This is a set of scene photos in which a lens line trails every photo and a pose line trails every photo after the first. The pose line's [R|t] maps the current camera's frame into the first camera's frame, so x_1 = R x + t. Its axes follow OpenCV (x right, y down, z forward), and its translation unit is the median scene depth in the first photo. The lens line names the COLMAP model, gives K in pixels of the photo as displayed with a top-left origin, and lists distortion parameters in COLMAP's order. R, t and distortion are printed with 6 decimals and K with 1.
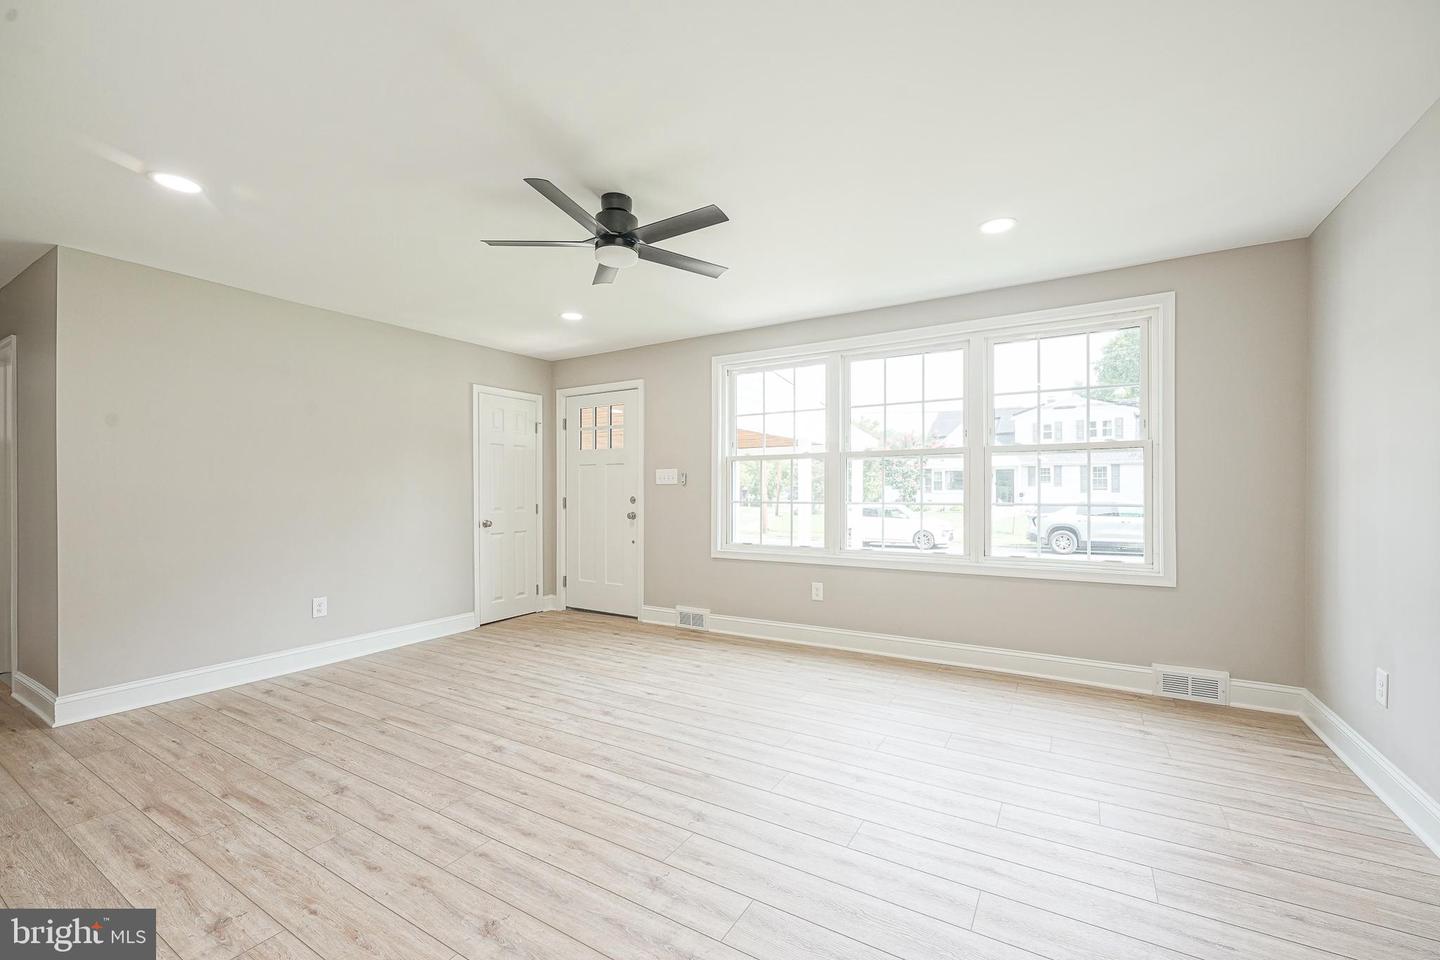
lens RADIAL K [[578.6, 0, 737.5], [0, 578.6, 488.1], [0, 0, 1]] dist [-0.000505, 0.000175]
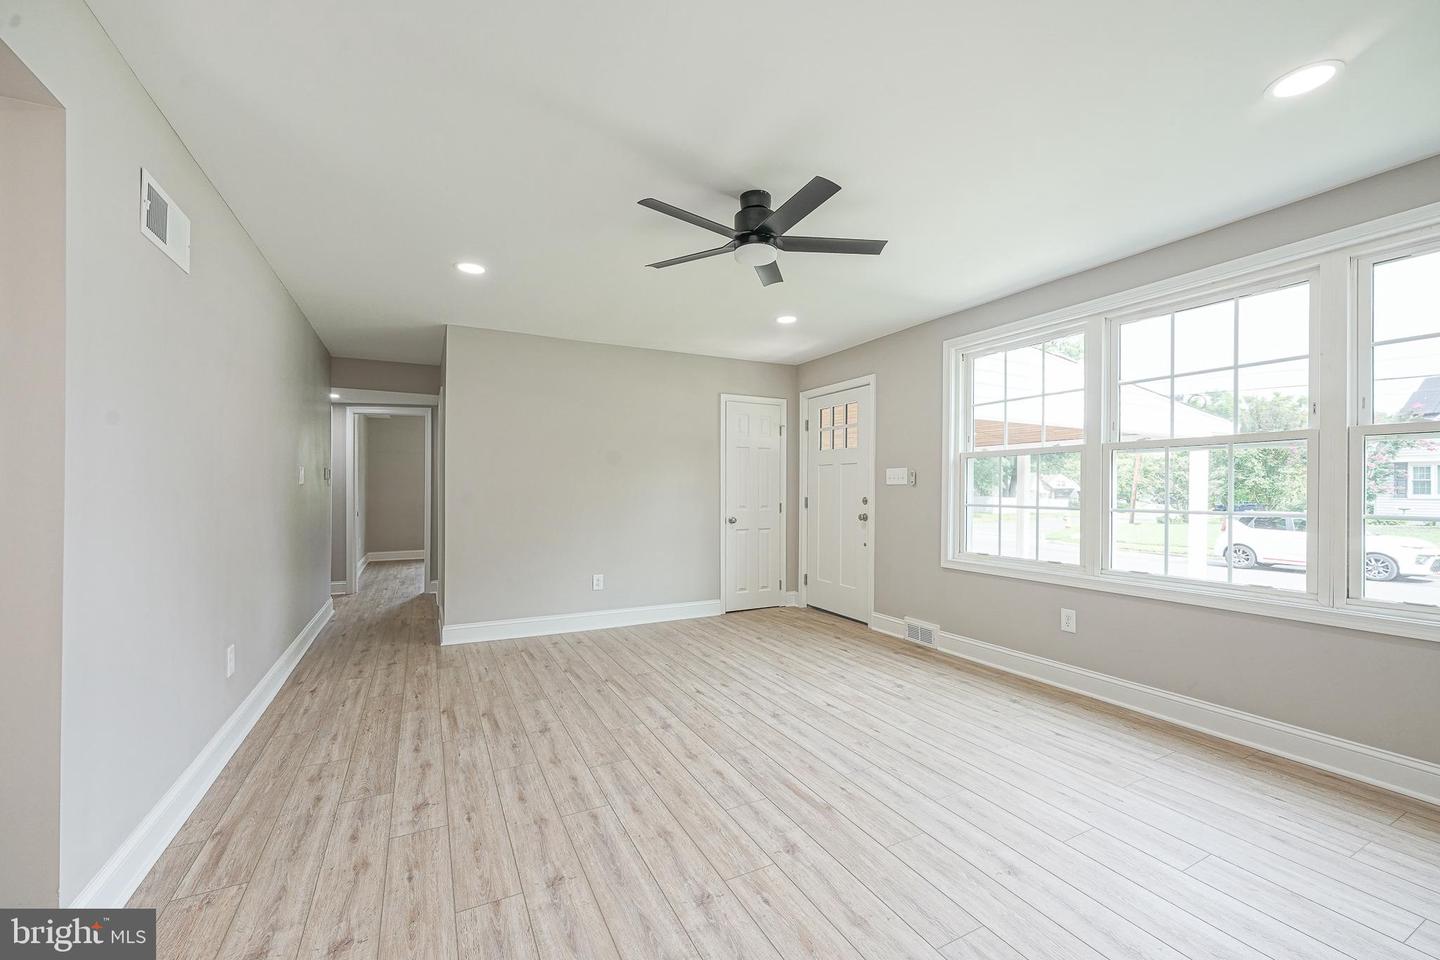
lens RADIAL K [[576.0, 0, 725.5], [0, 576.0, 485.3], [0, 0, 1]] dist [-0.001416, 0.000058]
pose [[0.847602, 0.003206, -0.530623, 0.171969], [-0.005633, 0.999980, -0.002956, -0.001660], [0.530603, 0.005495, 0.847603, 0.089072]]
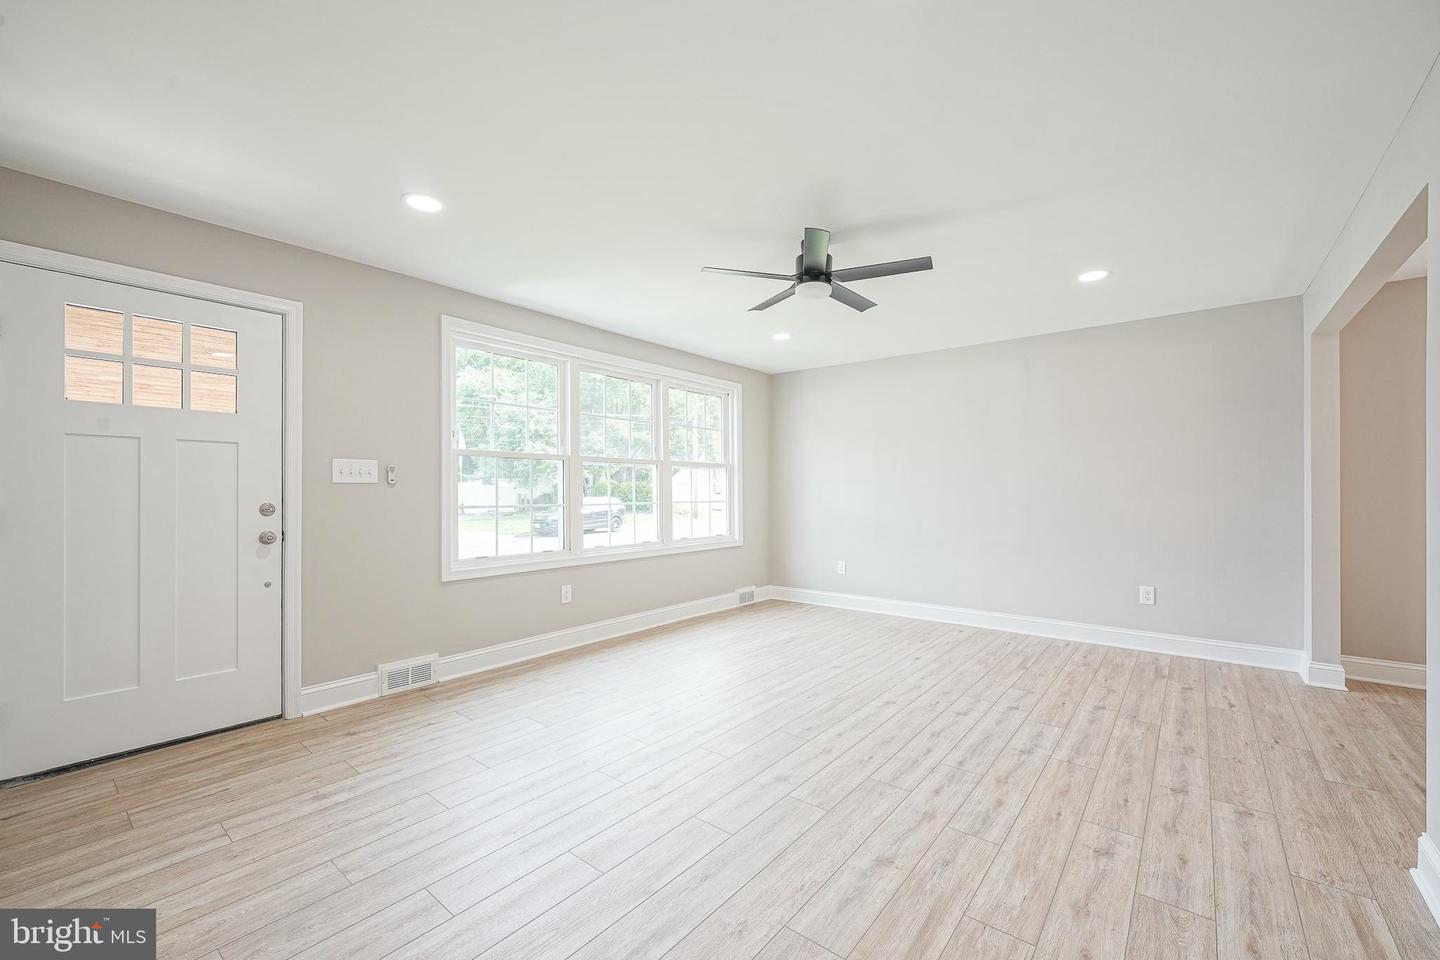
lens RADIAL K [[581.4, 0, 719.5], [0, 581.4, 489.7], [0, 0, 1]] dist [-0.001012, 0.000053]
pose [[0.158387, 0.007068, 0.987352, -0.879922], [-0.002083, 0.999975, -0.006825, 0.005573], [-0.987375, -0.000975, 0.158398, 0.633388]]
